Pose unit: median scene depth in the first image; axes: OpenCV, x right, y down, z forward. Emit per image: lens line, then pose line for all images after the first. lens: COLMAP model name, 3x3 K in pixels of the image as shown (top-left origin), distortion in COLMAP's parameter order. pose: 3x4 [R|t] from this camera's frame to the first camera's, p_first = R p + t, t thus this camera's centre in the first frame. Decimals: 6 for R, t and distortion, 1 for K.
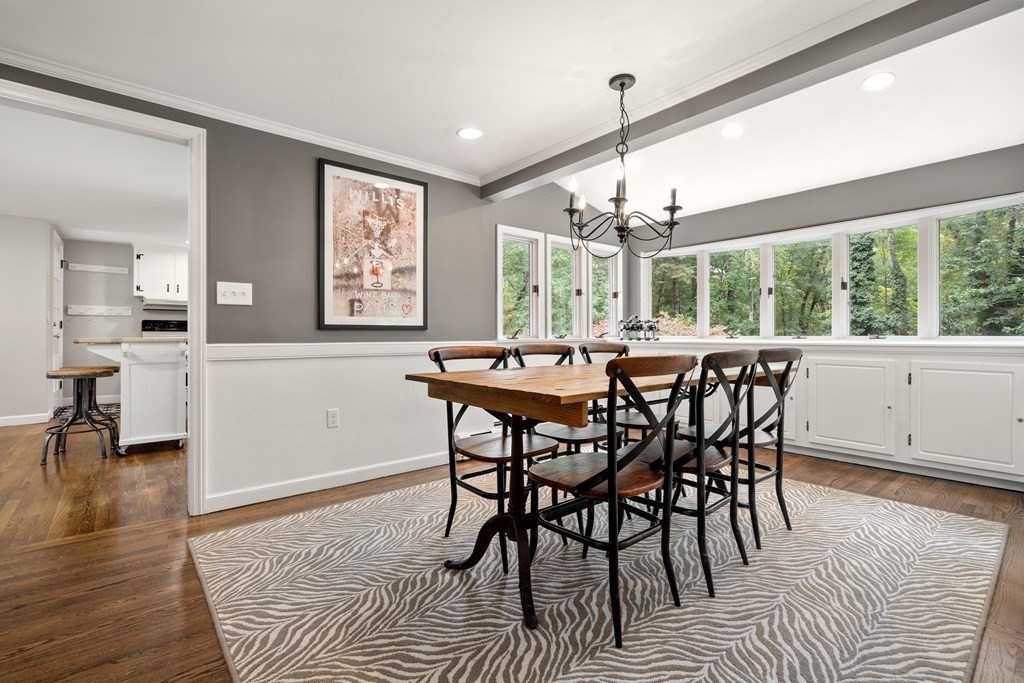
lens RADIAL K [[466.5, 0, 512.2], [0, 466.5, 334.4], [0, 0, 1]] dist [-0.005020, 0.003109]
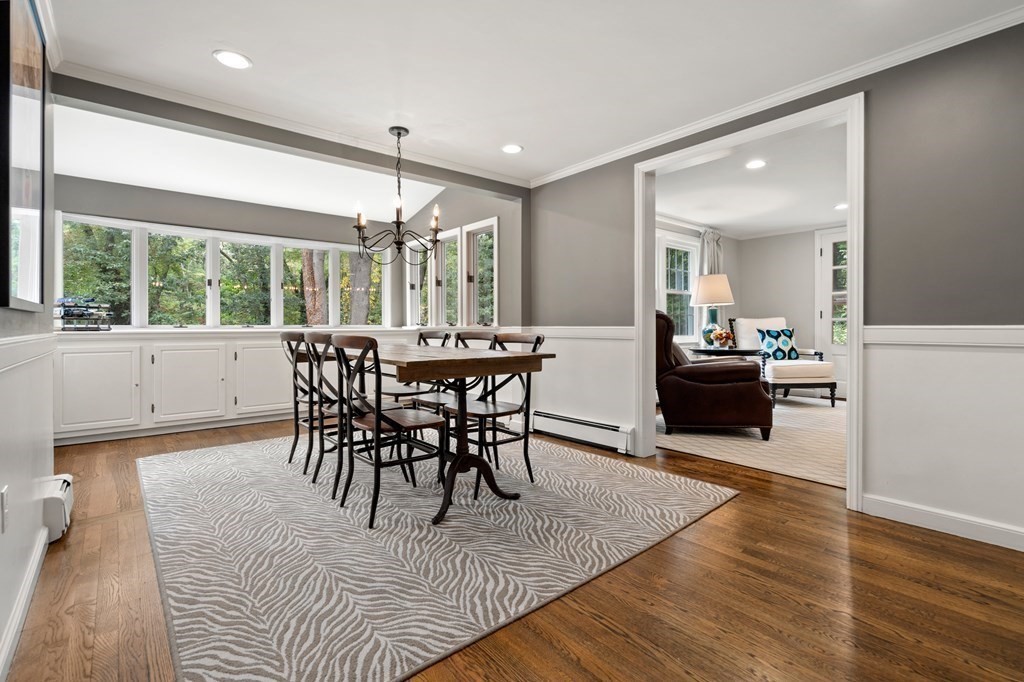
lens RADIAL K [[466.5, 0, 515.1], [0, 466.5, 330.6], [0, 0, 1]] dist [-0.005020, 0.003109]
pose [[-0.004857, -0.012985, 0.999904, -1.318618], [-0.001469, 0.999915, 0.012978, 0.003106], [-0.999987, -0.001406, -0.004875, 0.823613]]
